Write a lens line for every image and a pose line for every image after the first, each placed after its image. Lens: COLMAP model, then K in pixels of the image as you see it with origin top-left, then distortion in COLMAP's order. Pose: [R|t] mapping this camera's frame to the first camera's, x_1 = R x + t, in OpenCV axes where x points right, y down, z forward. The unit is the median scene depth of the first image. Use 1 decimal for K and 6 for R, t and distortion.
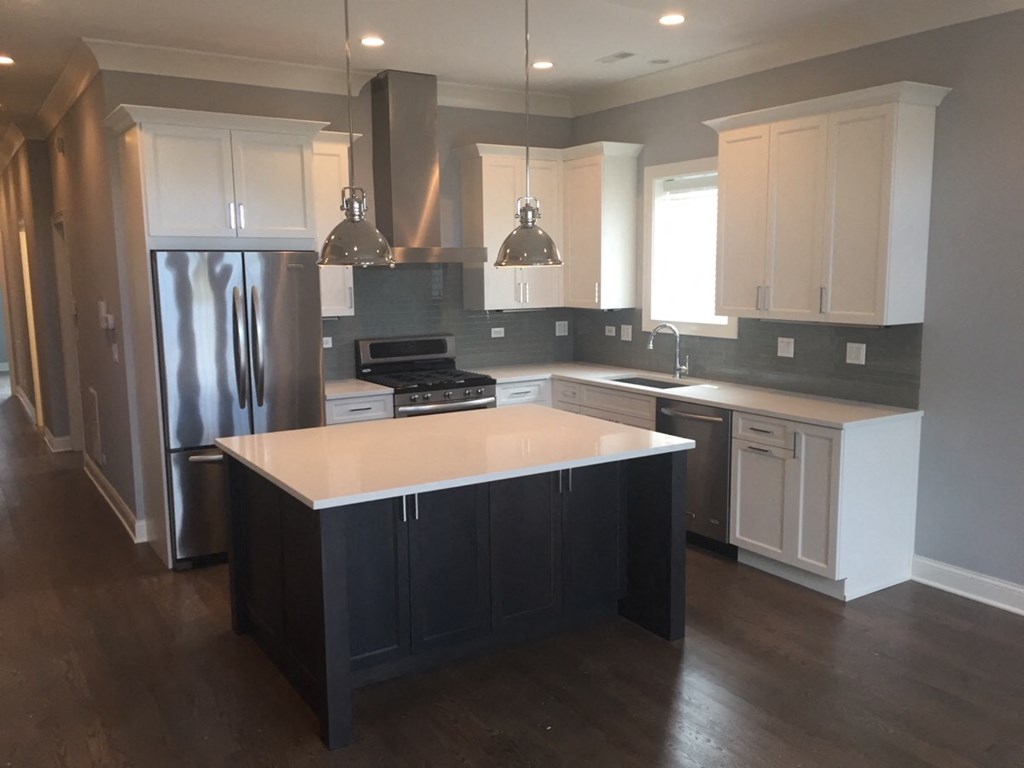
lens RADIAL K [[865.2, 0, 512.0], [0, 865.2, 384.0], [0, 0, 1]] dist [0.020089, 0.011230]
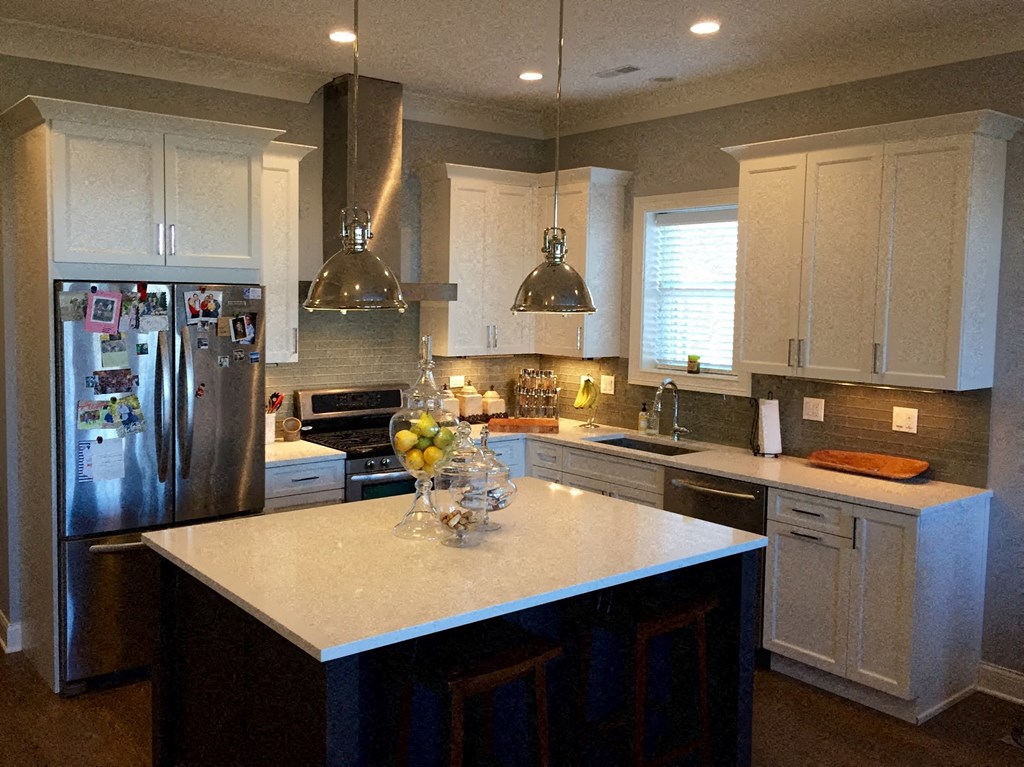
lens RADIAL K [[936.3, 0, 511.4], [0, 936.3, 355.5], [0, 0, 1]] dist [0.013101, 0.009722]
pose [[0.994950, 0.017933, 0.098756, -0.081690], [-0.010312, 0.996967, -0.077140, -0.022817], [-0.099840, 0.075732, 0.992117, 0.115254]]
